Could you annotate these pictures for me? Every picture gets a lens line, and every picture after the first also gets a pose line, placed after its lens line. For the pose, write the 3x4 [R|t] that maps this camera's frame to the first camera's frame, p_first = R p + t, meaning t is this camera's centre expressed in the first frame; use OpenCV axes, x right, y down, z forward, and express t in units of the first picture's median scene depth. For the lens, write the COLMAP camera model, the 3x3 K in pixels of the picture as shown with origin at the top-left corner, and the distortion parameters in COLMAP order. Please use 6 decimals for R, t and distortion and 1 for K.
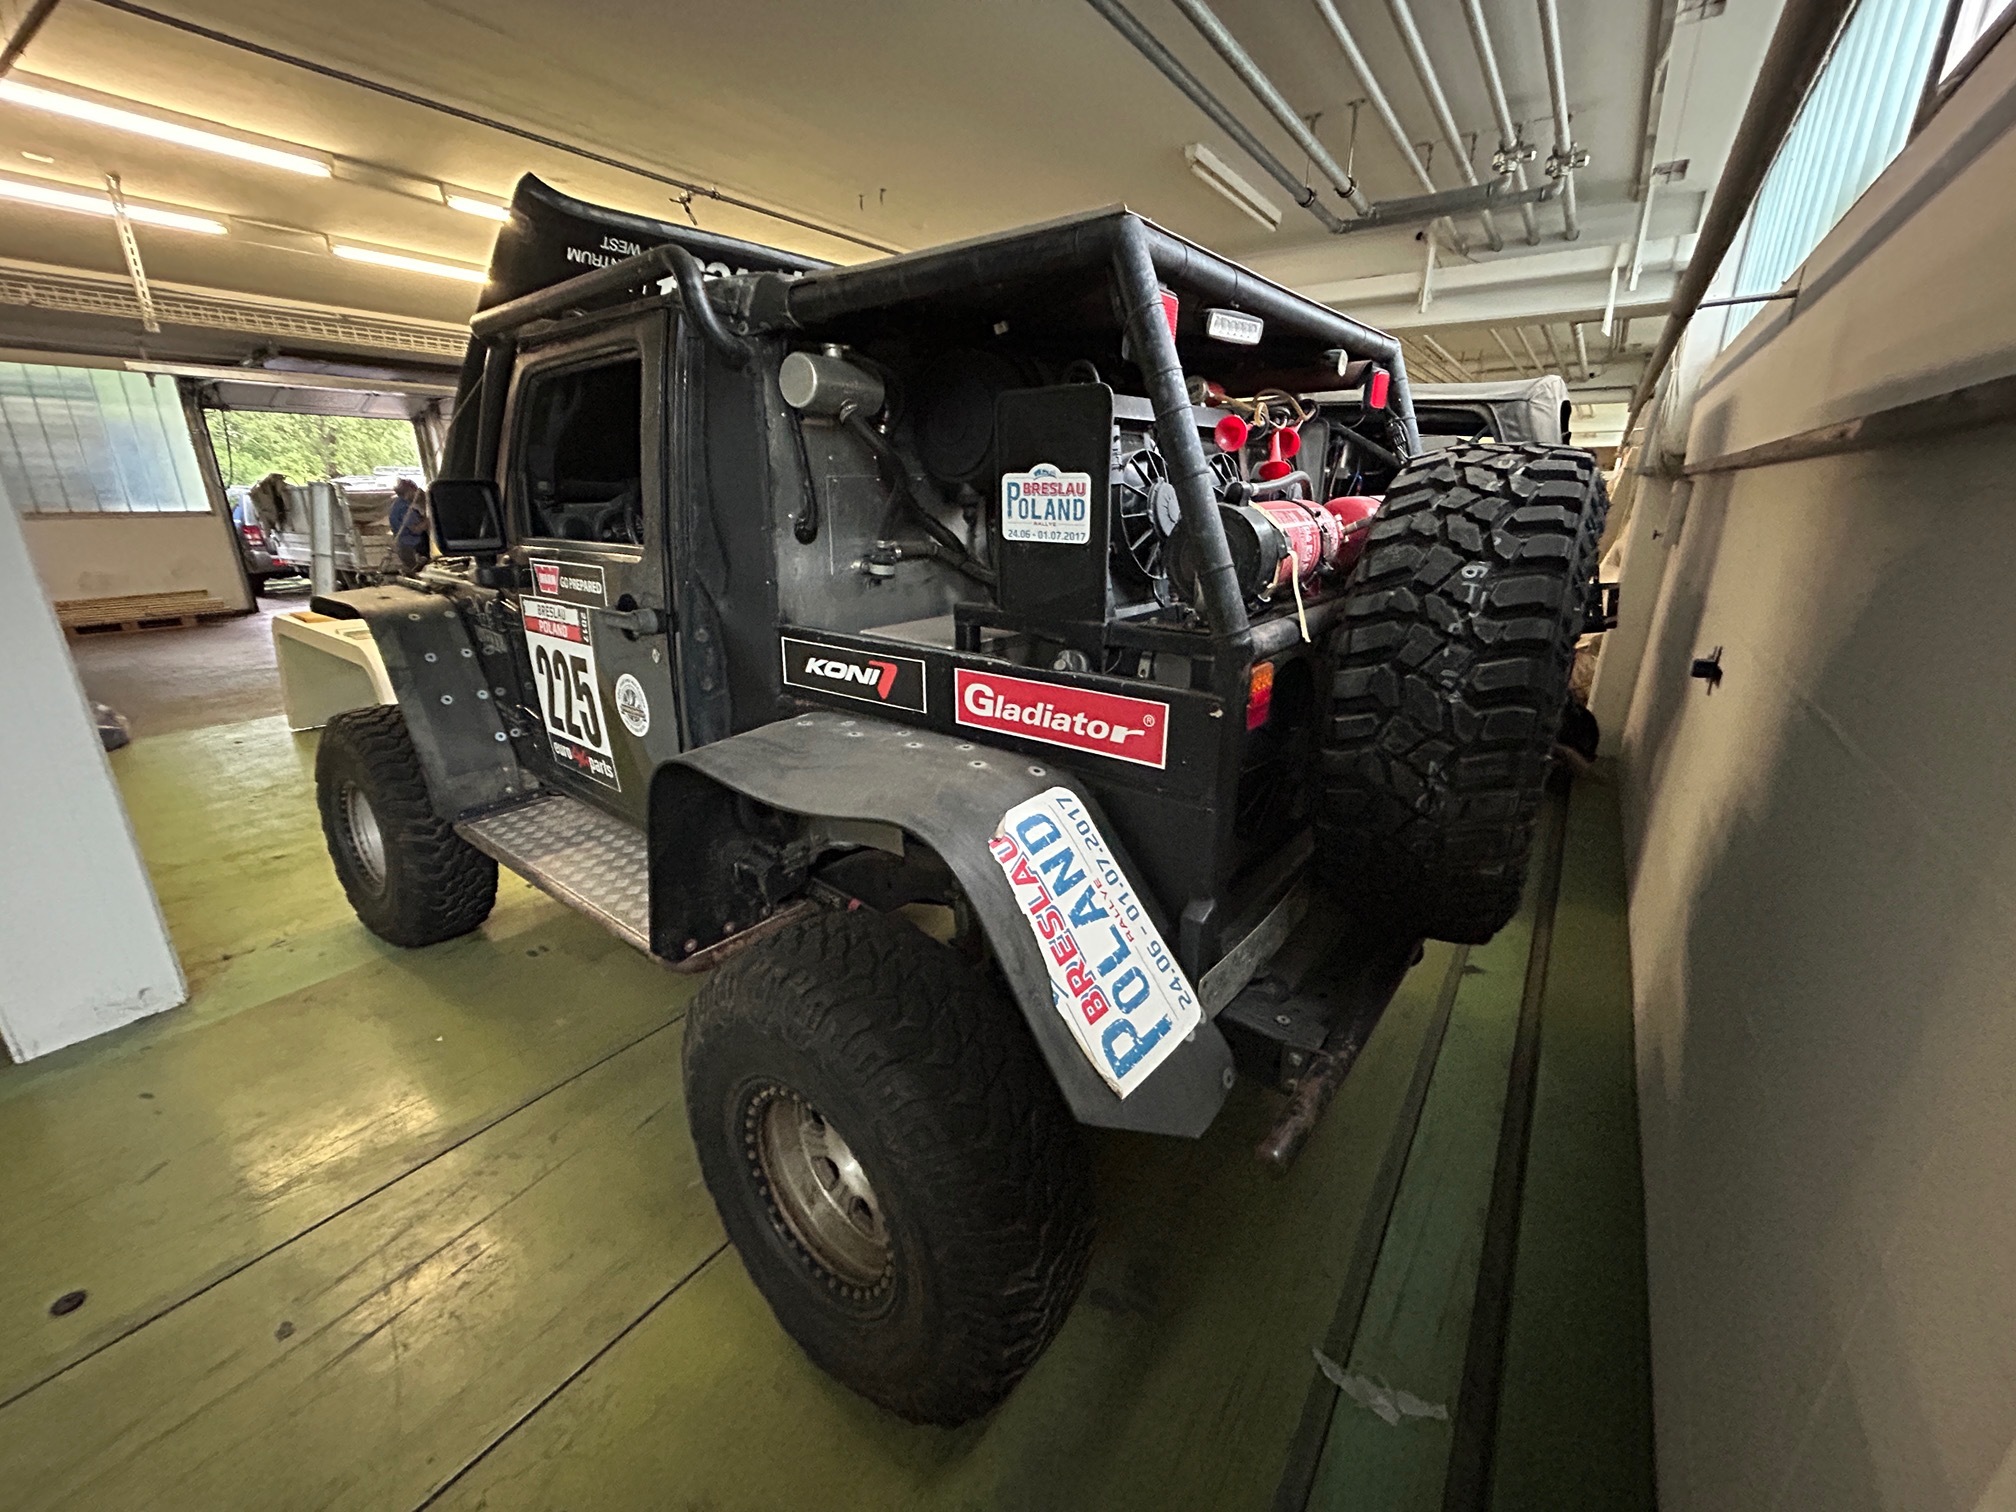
lens RADIAL K [[823.3, 0, 1062.8], [0, 823.3, 764.1], [0, 0, 1]] dist [0.002937, -0.000533]
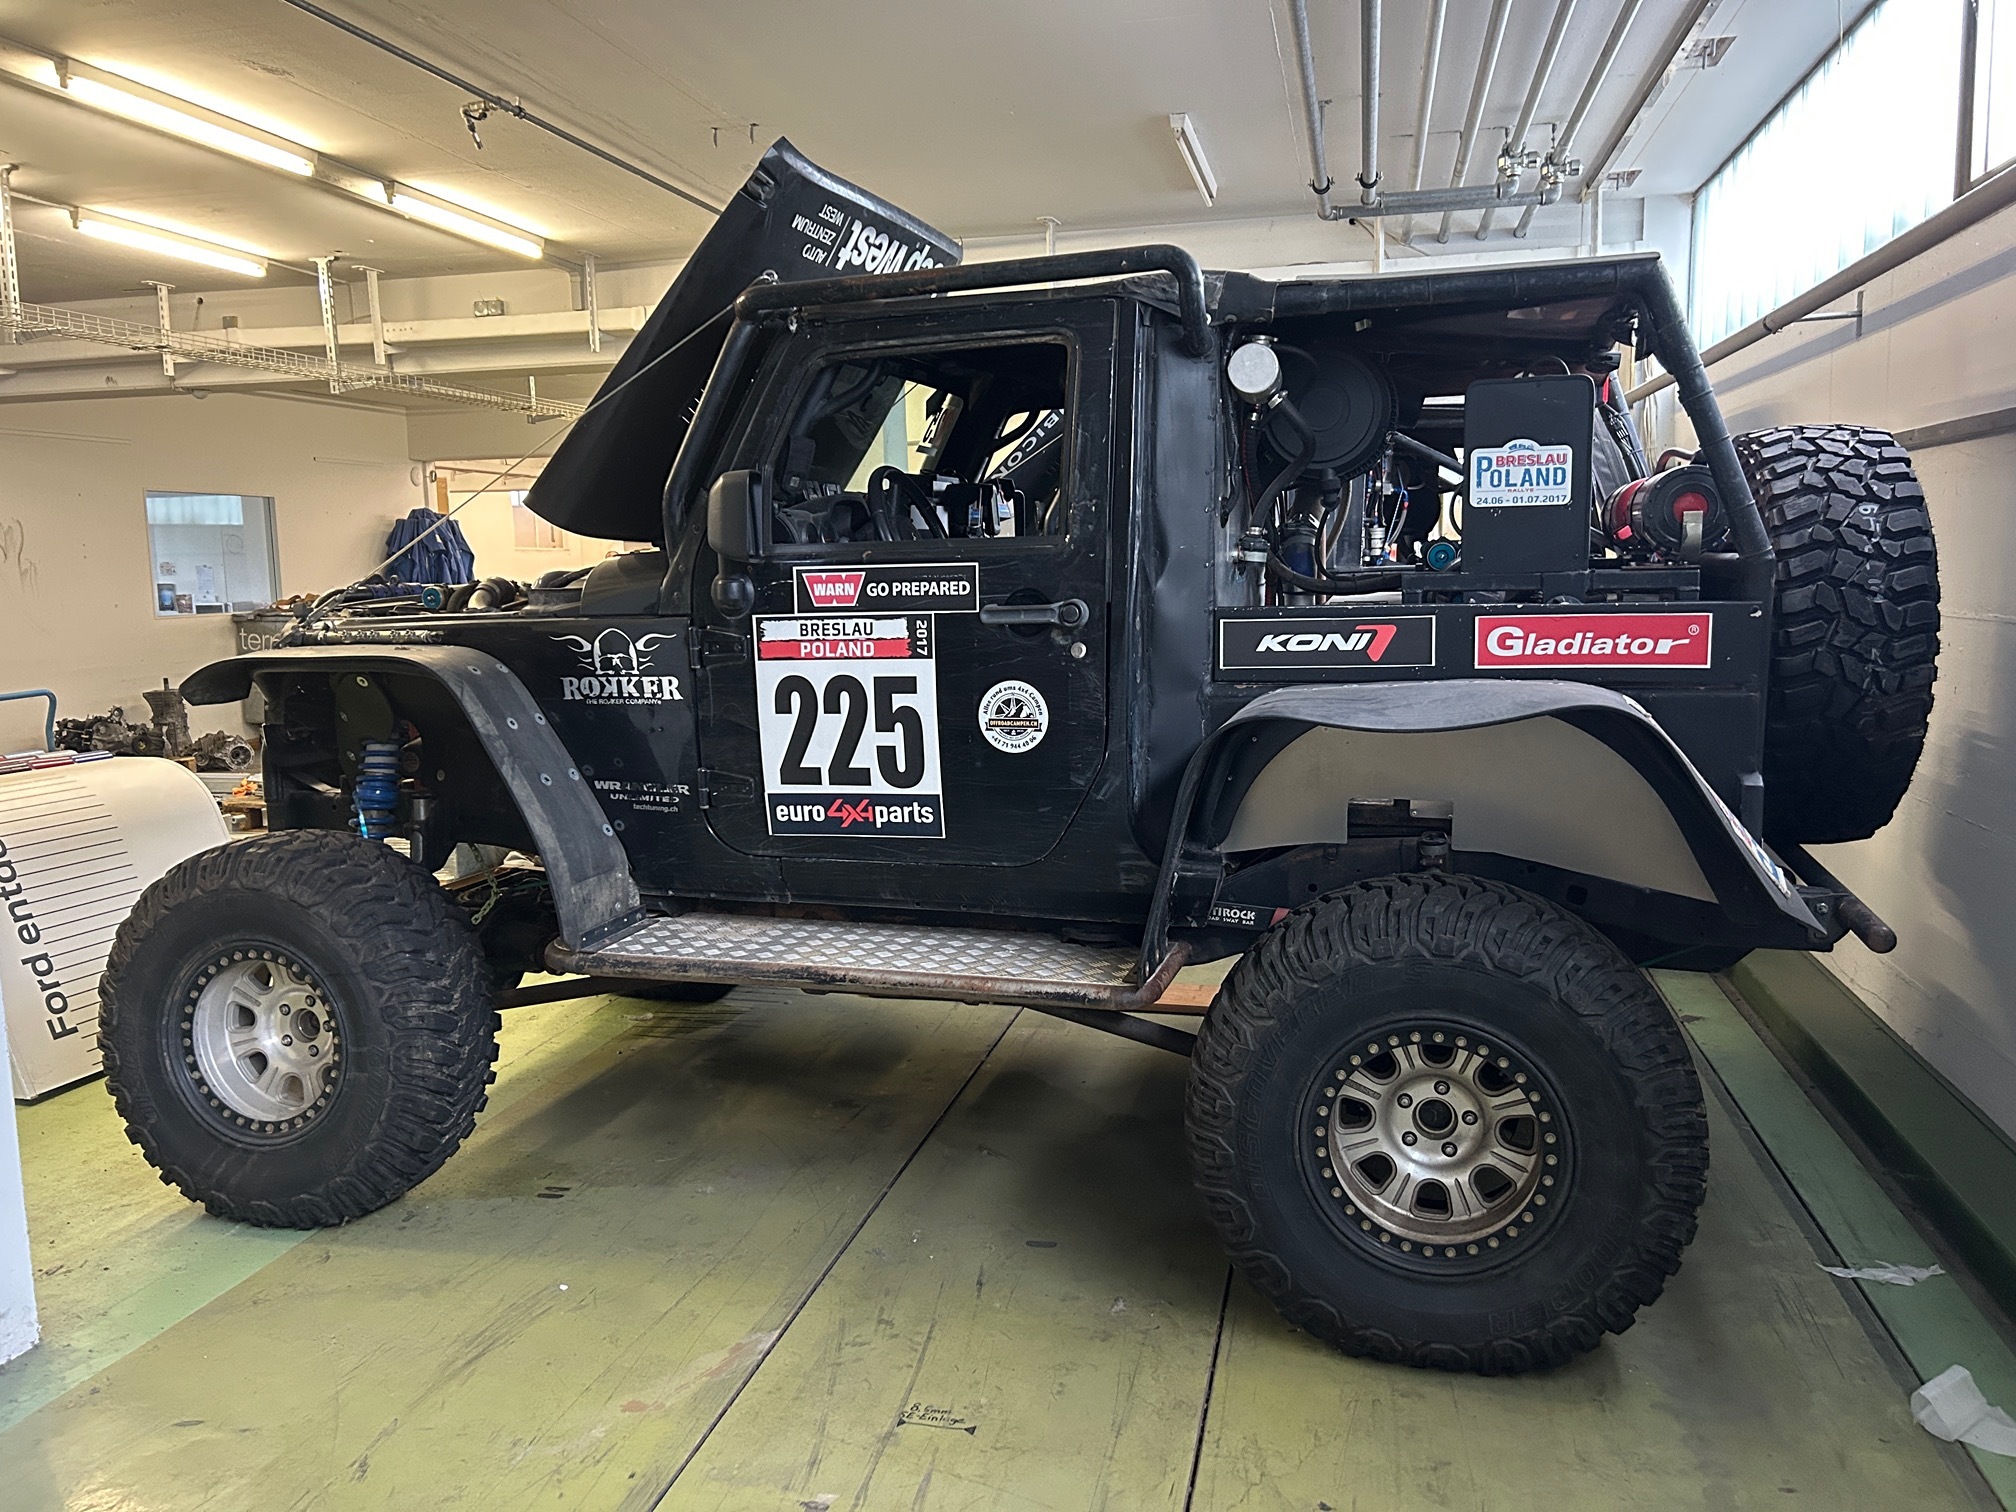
lens RADIAL K [[1528.4, 0, 1099.2], [0, 1528.4, 777.9], [0, 0, 1]] dist [0.052938, -0.055617]
pose [[0.920711, -0.079926, 0.381972, -1.259564], [0.149788, 0.976208, -0.156786, 0.305652], [-0.360353, 0.201569, 0.910777, -0.573215]]
